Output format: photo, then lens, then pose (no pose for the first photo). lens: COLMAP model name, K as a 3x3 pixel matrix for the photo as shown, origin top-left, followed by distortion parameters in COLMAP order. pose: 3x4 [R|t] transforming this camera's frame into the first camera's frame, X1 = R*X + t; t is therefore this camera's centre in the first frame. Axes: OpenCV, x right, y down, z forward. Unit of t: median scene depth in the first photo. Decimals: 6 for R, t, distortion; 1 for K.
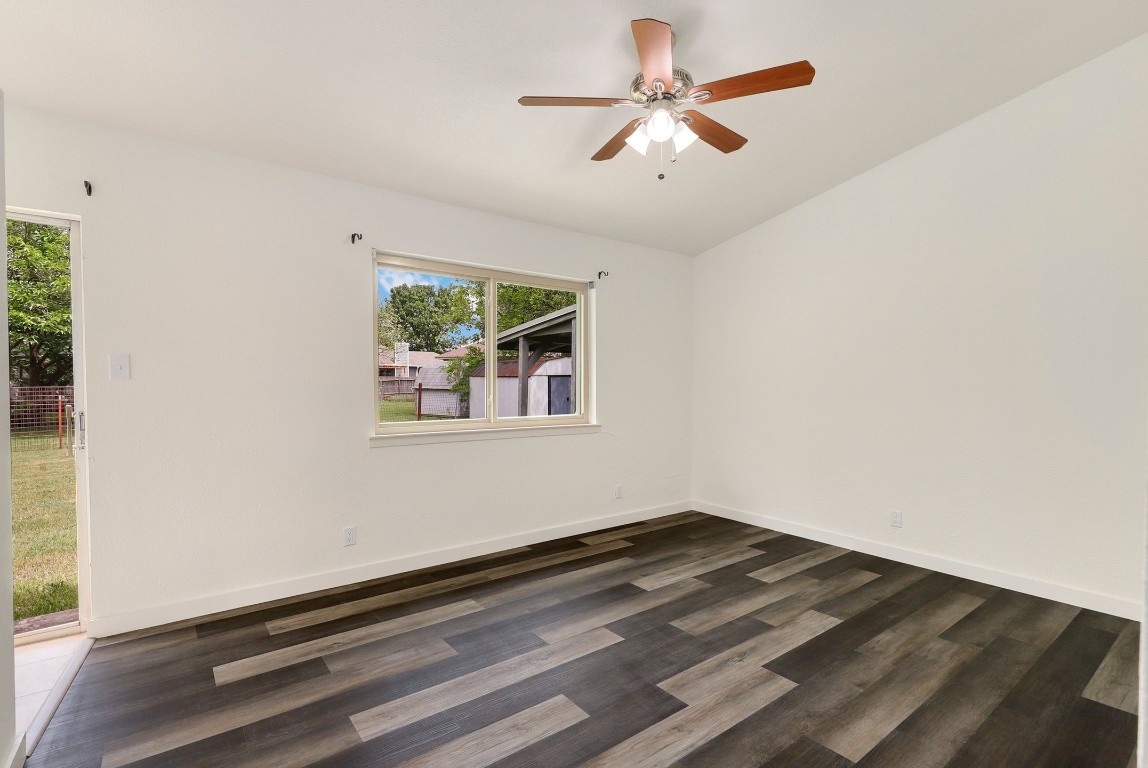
lens RADIAL K [[536.7, 0, 581.2], [0, 536.7, 385.6], [0, 0, 1]] dist [0.002067, 0.000307]
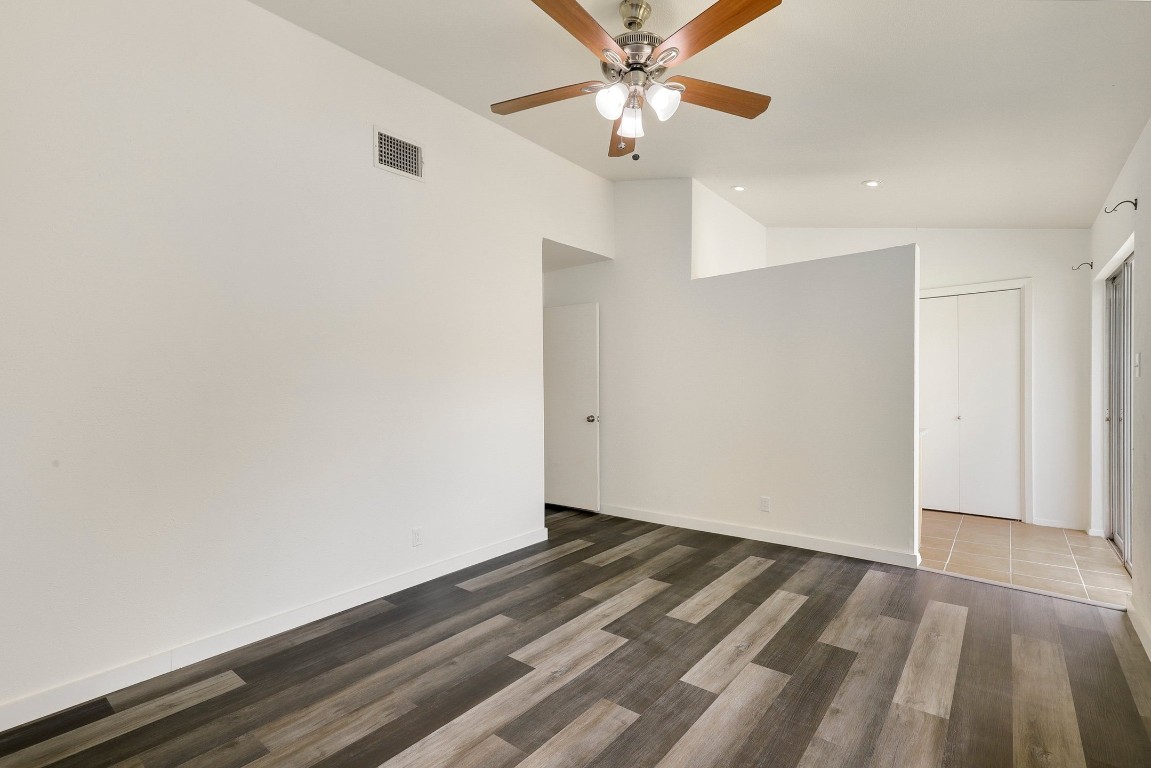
lens RADIAL K [[529.6, 0, 584.0], [0, 529.6, 387.8], [0, 0, 1]] dist [0.000966, 0.000327]
pose [[-0.972449, 0.011466, -0.232834, 0.415108], [0.009849, 0.999919, 0.008106, -0.008739], [0.232908, 0.005589, -0.972483, 1.746165]]
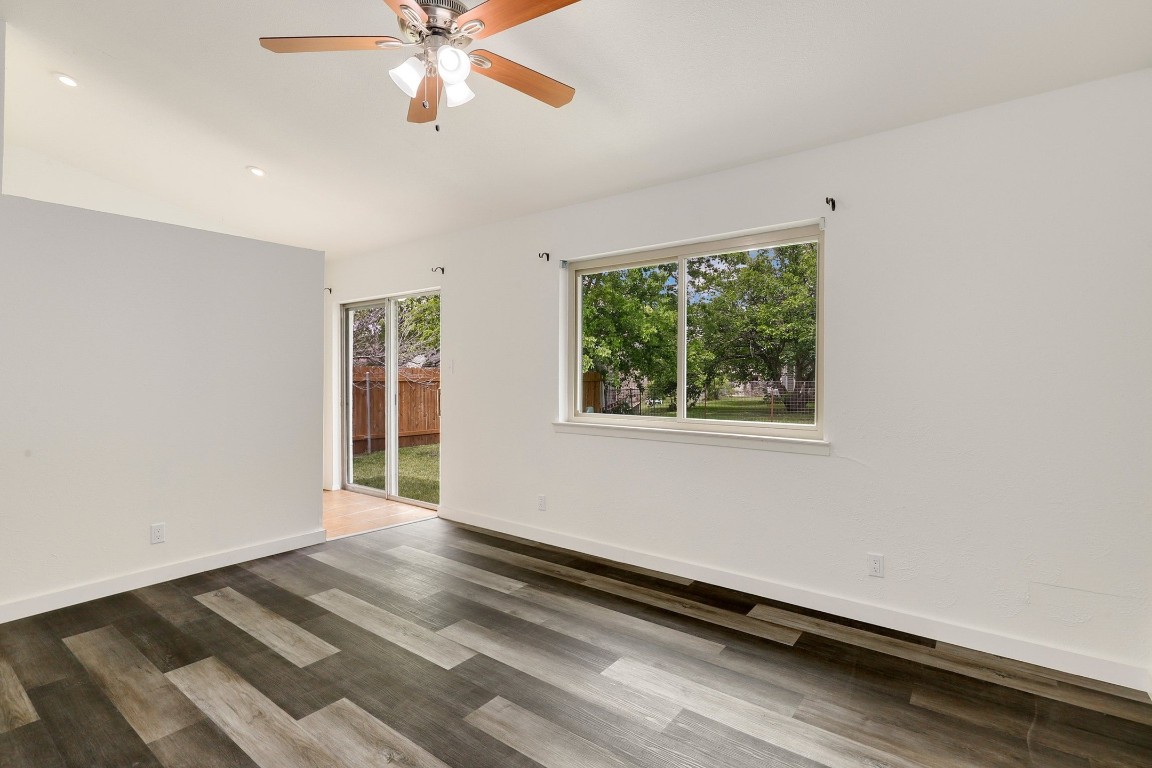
lens RADIAL K [[538.5, 0, 583.2], [0, 538.5, 385.6], [0, 0, 1]] dist [0.002067, 0.000307]
pose [[0.270234, 0.014607, -0.962684, 0.951716], [-0.007658, 0.999886, 0.013022, -0.003063], [0.962764, 0.003853, 0.270315, 0.946040]]
